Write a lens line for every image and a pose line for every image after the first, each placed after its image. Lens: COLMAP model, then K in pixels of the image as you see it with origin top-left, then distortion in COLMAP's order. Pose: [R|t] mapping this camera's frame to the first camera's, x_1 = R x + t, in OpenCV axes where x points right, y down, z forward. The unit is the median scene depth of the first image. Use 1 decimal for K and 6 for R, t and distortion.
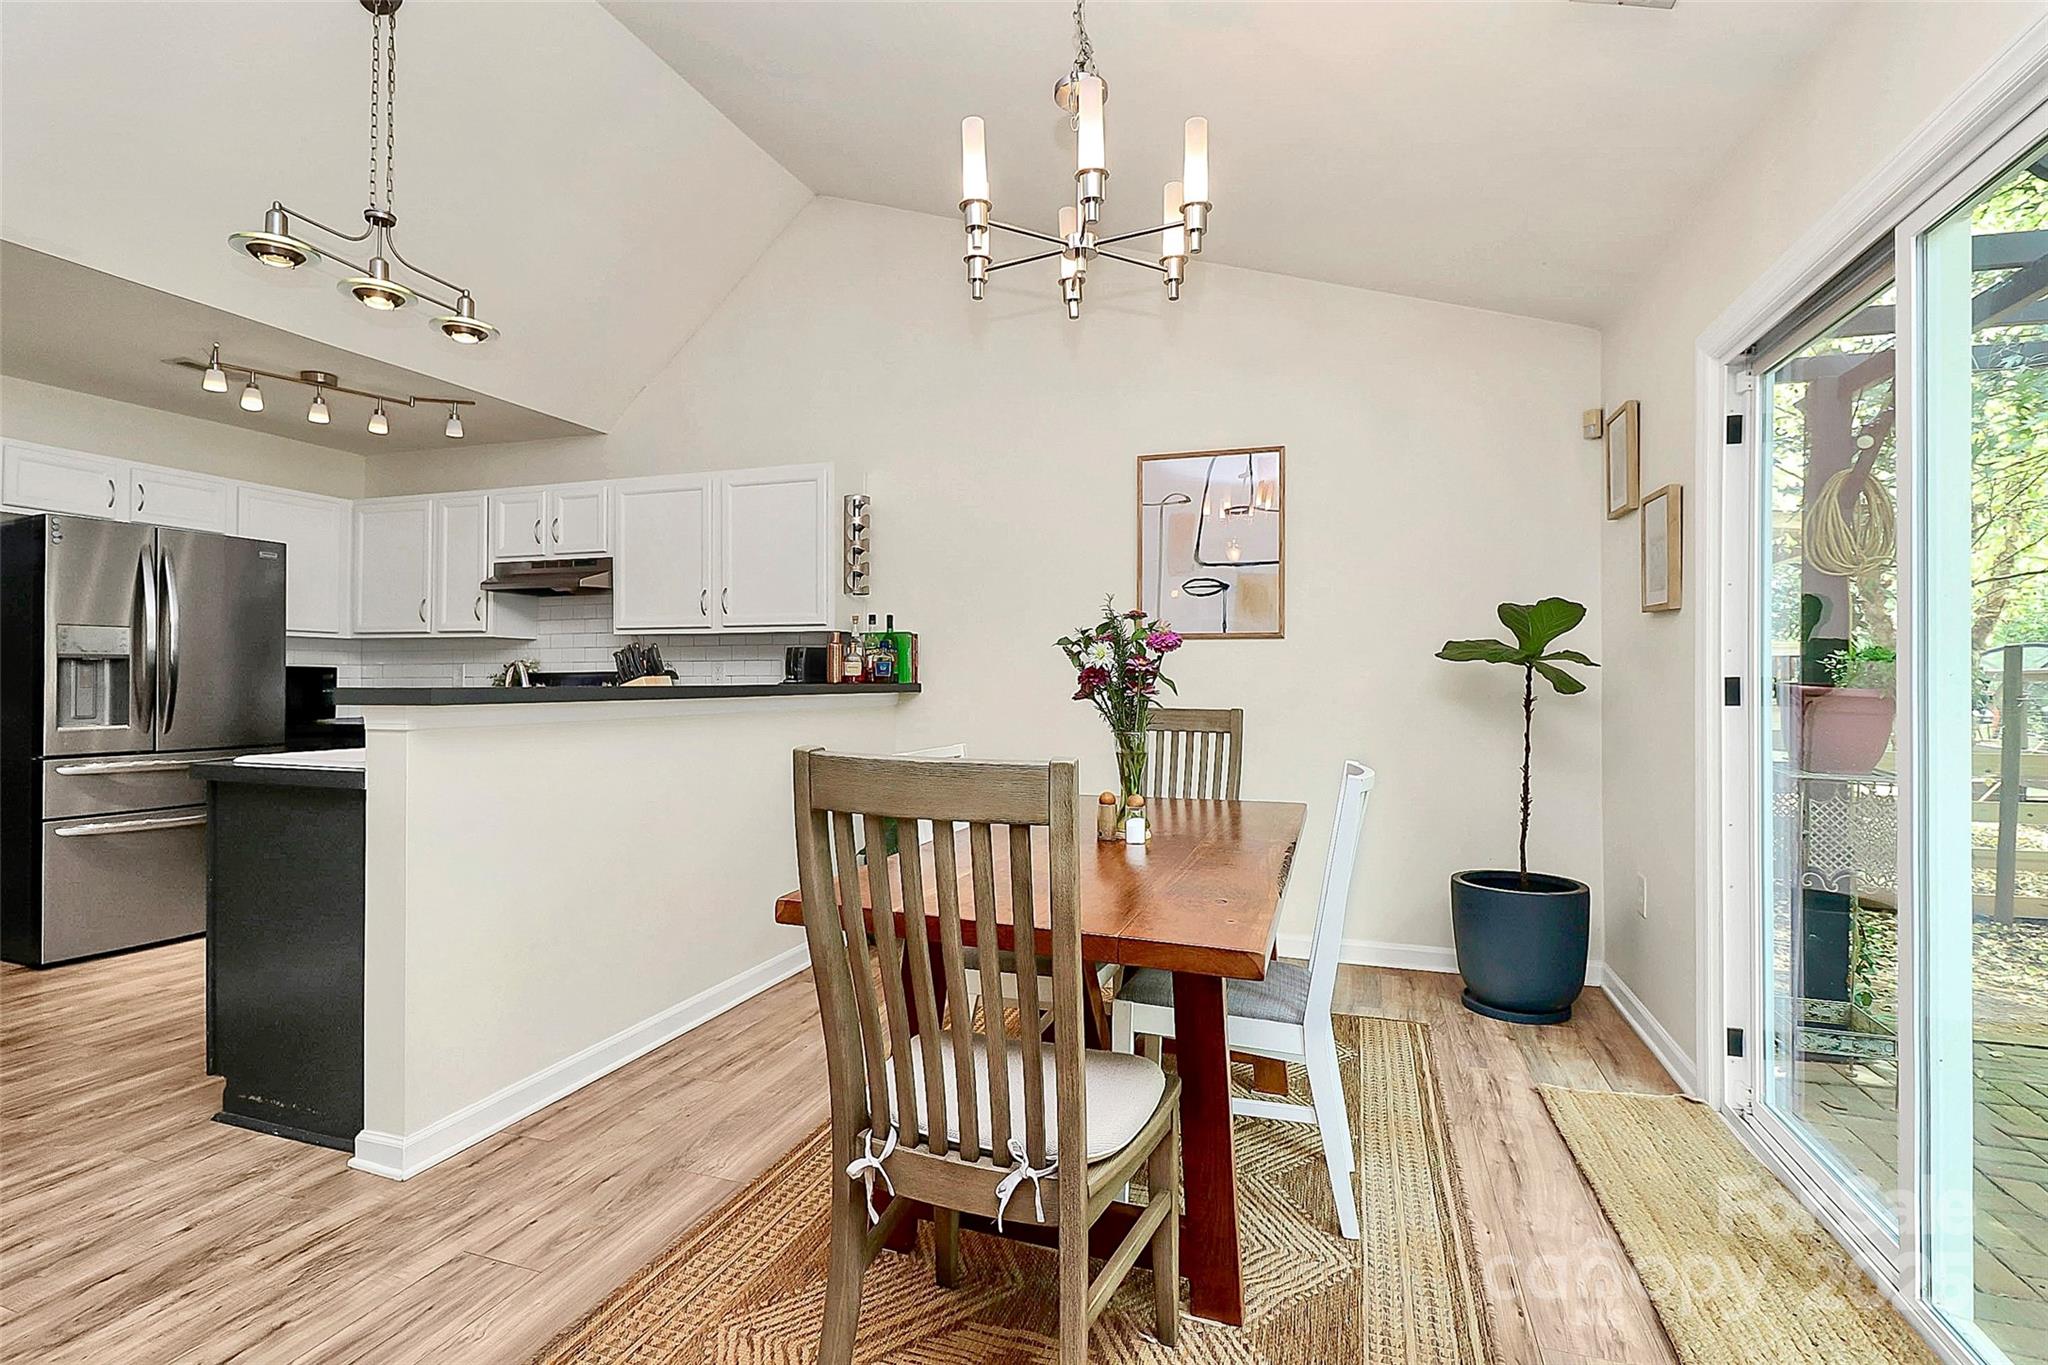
lens RADIAL K [[964.5, 0, 1022.8], [0, 964.5, 666.0], [0, 0, 1]] dist [0.003862, -0.012071]
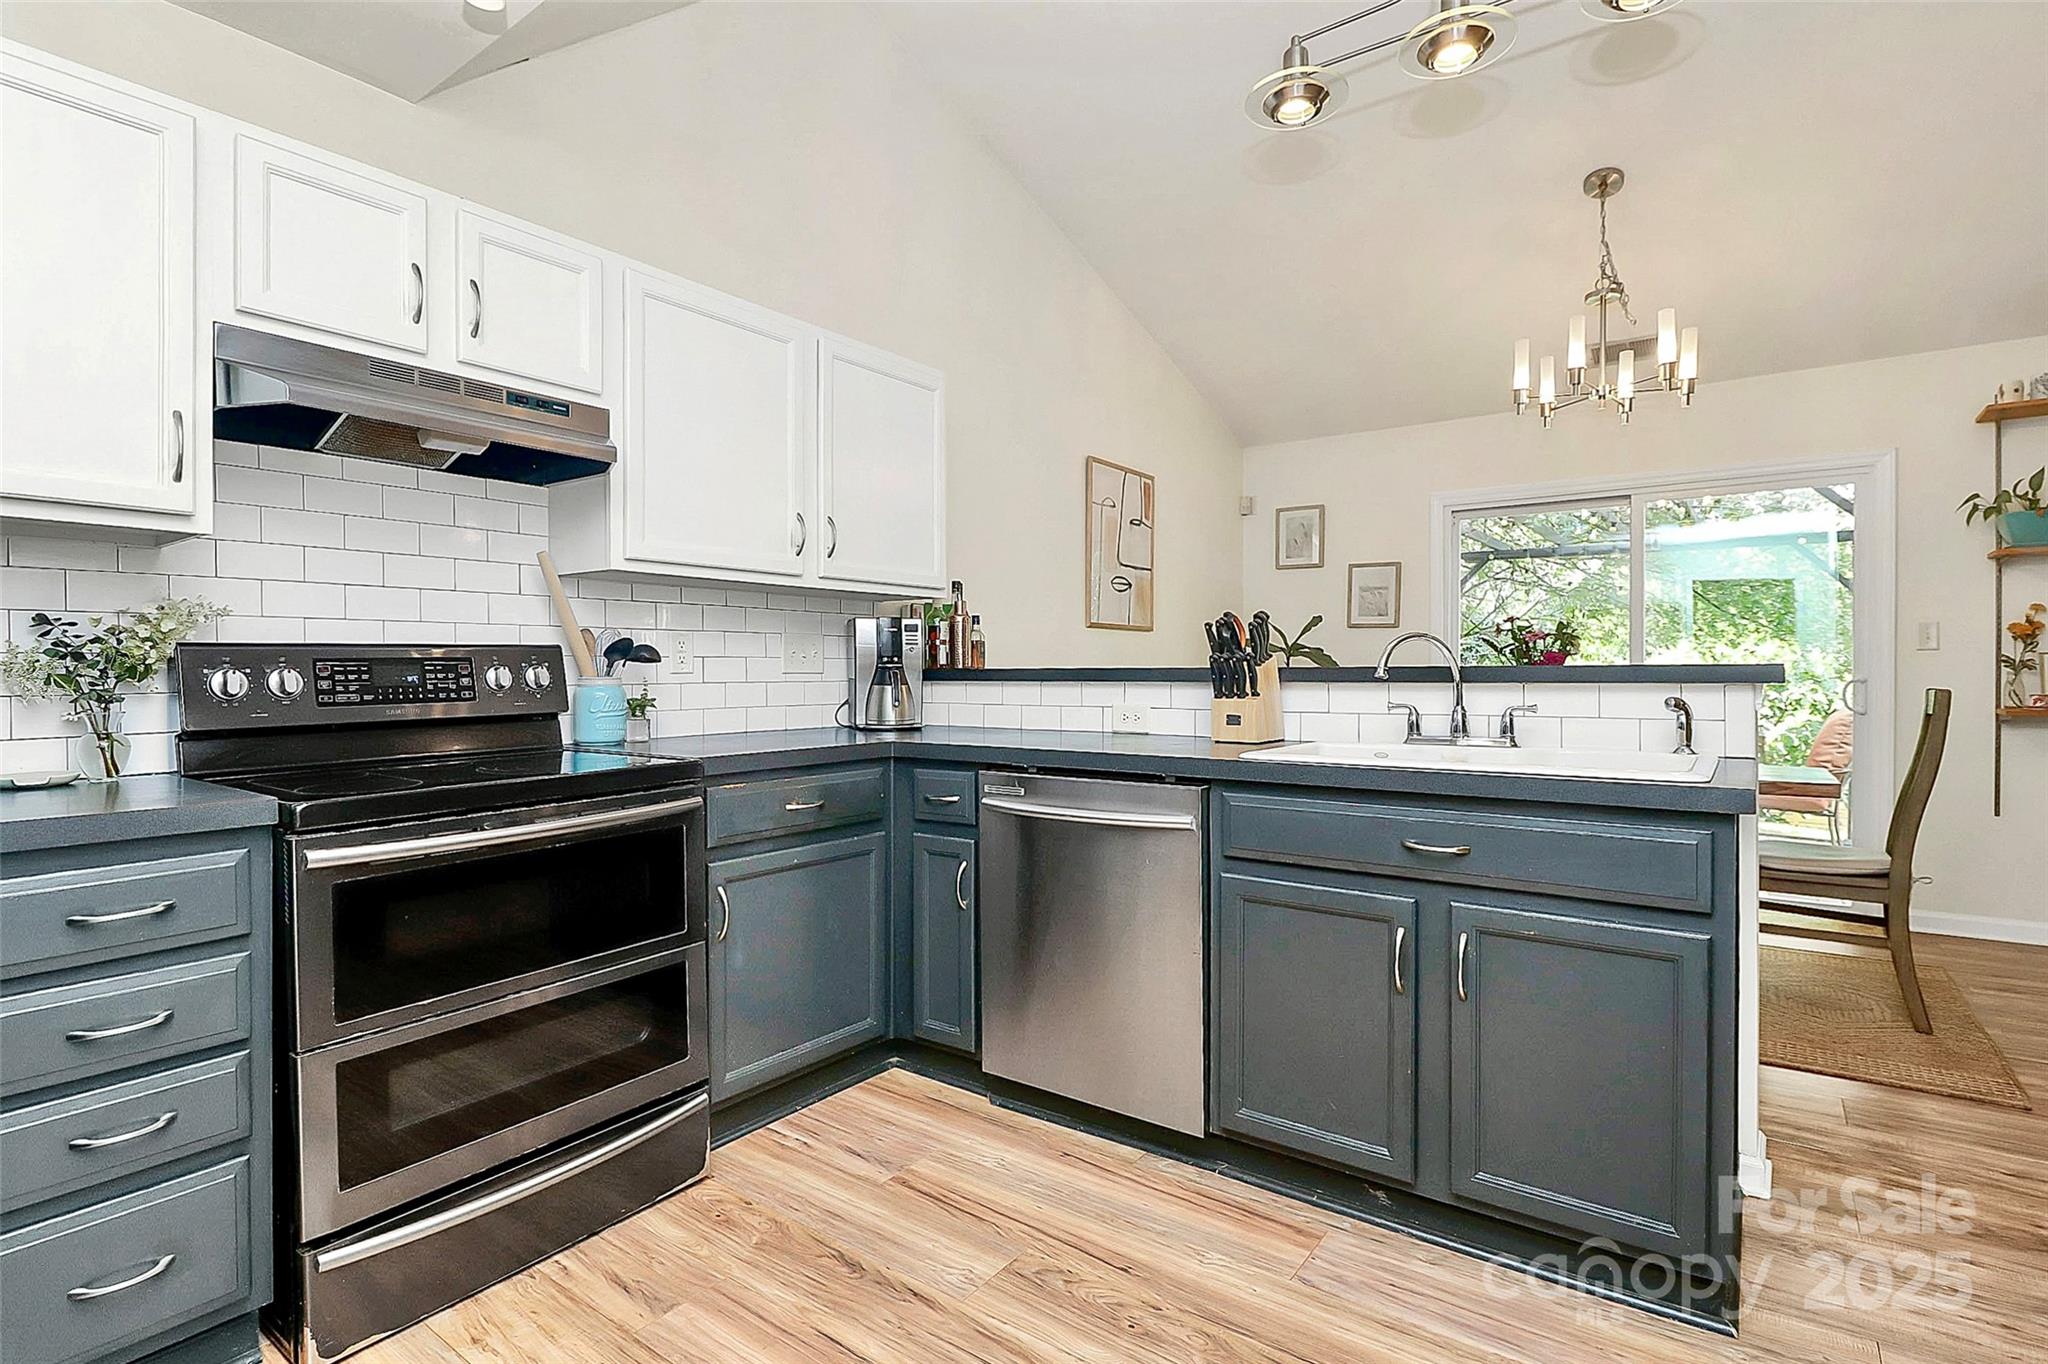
lens RADIAL K [[992.5, 0, 1020.6], [0, 992.5, 665.5], [0, 0, 1]] dist [0.000805, -0.000122]
pose [[0.296471, 0.001162, 0.955041, -0.987032], [-0.011343, 0.999933, 0.002304, 0.014157], [-0.954974, -0.011516, 0.296465, 0.767310]]
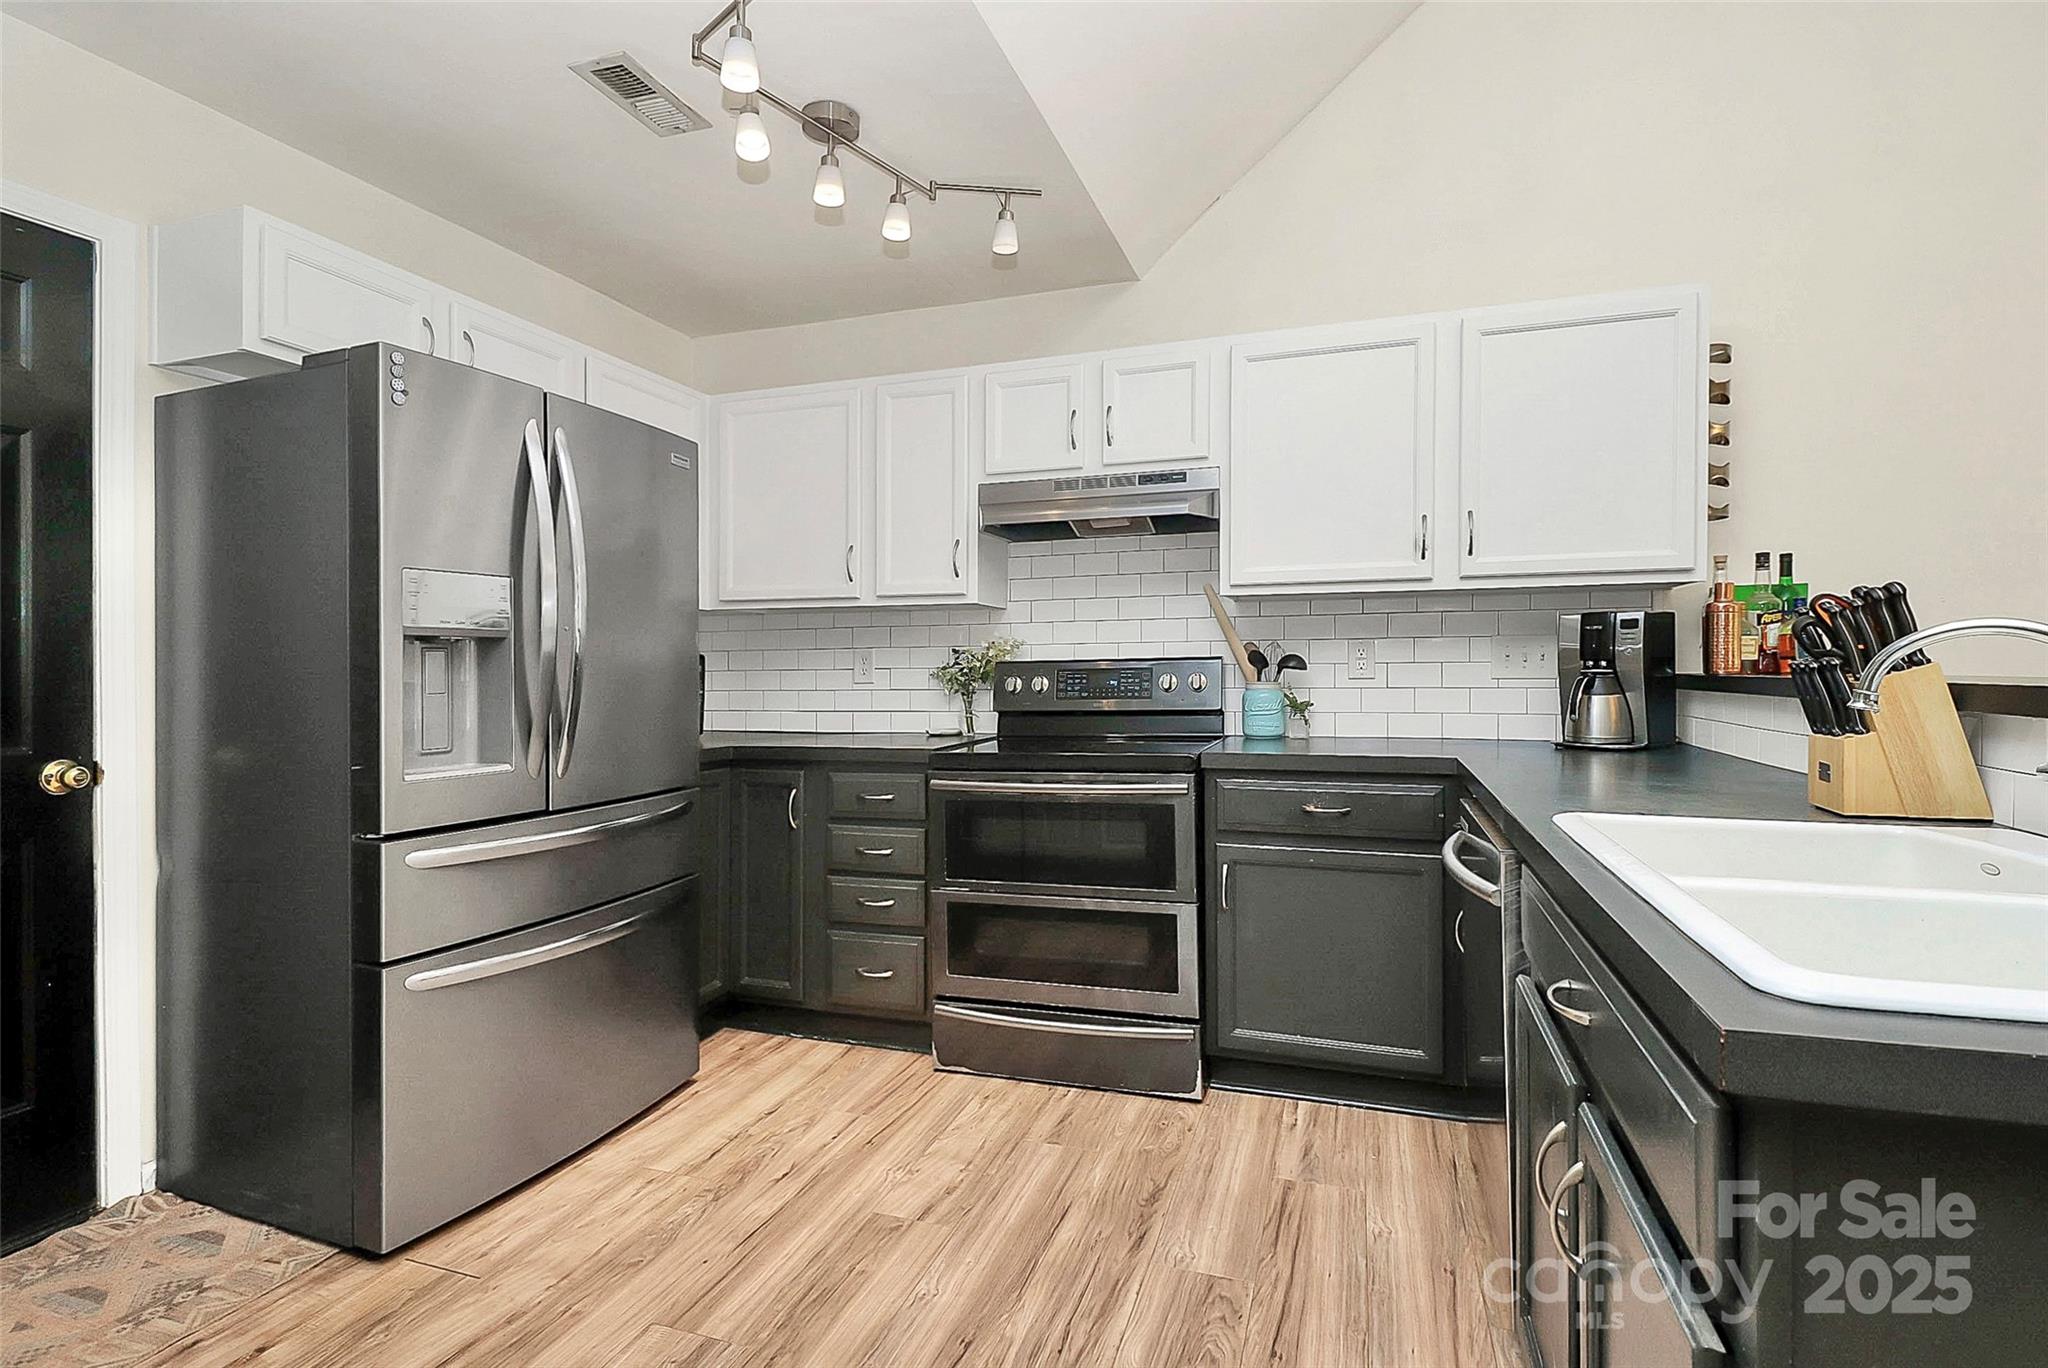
lens RADIAL K [[970.3, 0, 1018.7], [0, 970.3, 659.4], [0, 0, 1]] dist [0.002187, -0.011131]
pose [[0.999964, -0.007897, 0.003032, -0.646759], [0.007893, 0.999968, 0.001438, 0.005944], [-0.003043, -0.001414, 0.999994, 0.463160]]
